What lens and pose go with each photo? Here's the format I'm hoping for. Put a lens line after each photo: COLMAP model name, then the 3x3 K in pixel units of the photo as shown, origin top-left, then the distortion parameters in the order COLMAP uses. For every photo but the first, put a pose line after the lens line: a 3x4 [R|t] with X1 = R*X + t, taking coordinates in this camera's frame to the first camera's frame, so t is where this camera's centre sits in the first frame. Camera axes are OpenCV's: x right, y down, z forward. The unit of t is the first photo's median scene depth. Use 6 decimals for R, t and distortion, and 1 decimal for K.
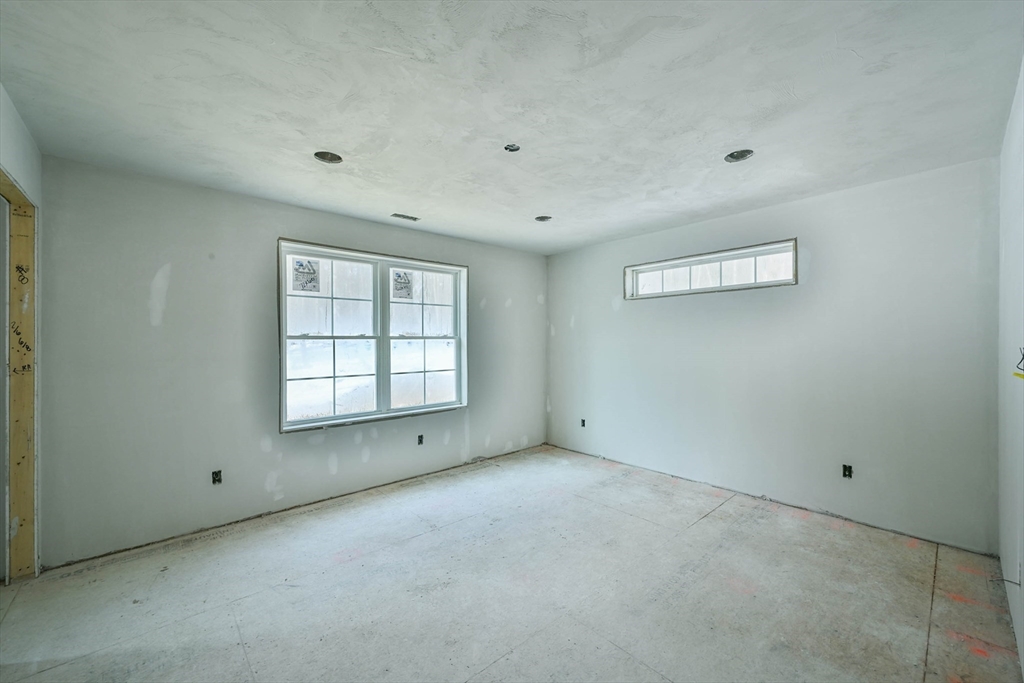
lens RADIAL K [[398.8, 0, 519.4], [0, 398.8, 342.9], [0, 0, 1]] dist [-0.001699, 0.000050]
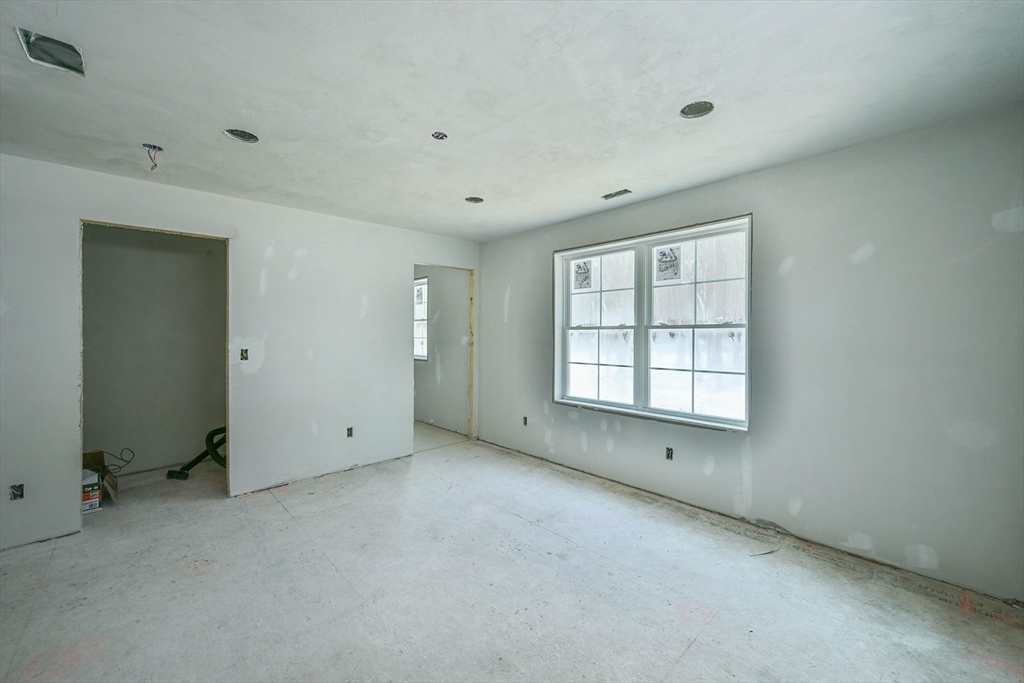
lens RADIAL K [[406.8, 0, 513.1], [0, 406.8, 333.4], [0, 0, 1]] dist [0.000922, 0.000134]
pose [[0.011821, 0.007944, -0.999899, 0.660446], [0.001317, 0.999967, 0.007960, -0.008000], [0.999929, -0.001410, 0.011810, 0.783710]]
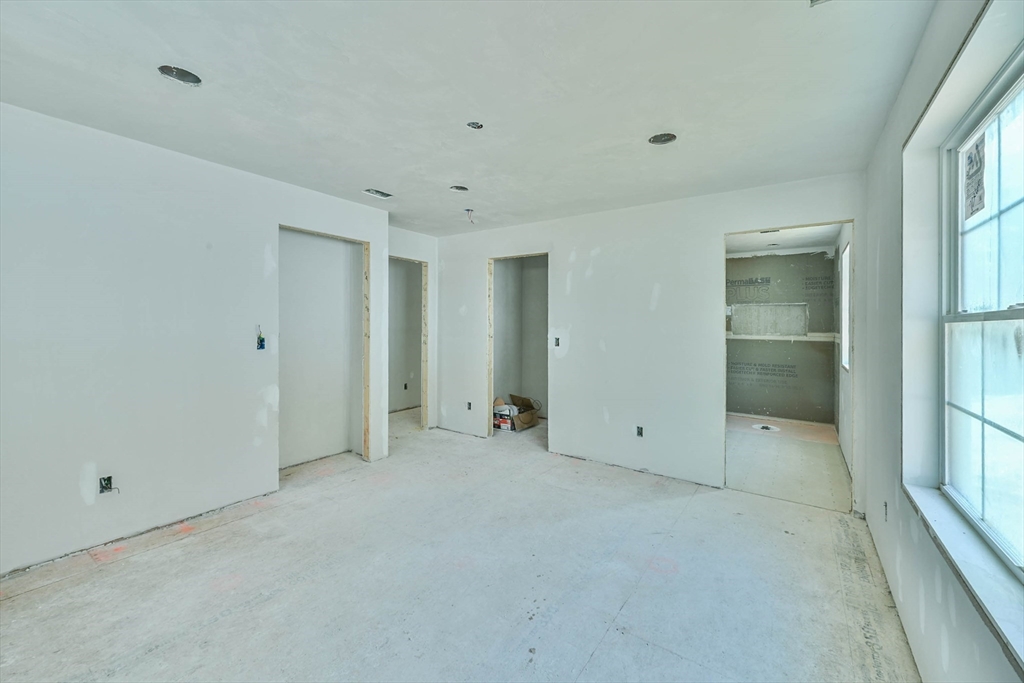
lens RADIAL K [[415.6, 0, 515.1], [0, 415.6, 323.8], [0, 0, 1]] dist [-0.003550, 0.000306]
pose [[-0.976563, -0.007734, -0.215091, 0.070309], [-0.007919, 0.999969, 0.000001, -0.004381], [0.215085, 0.001705, -0.976594, 1.340718]]
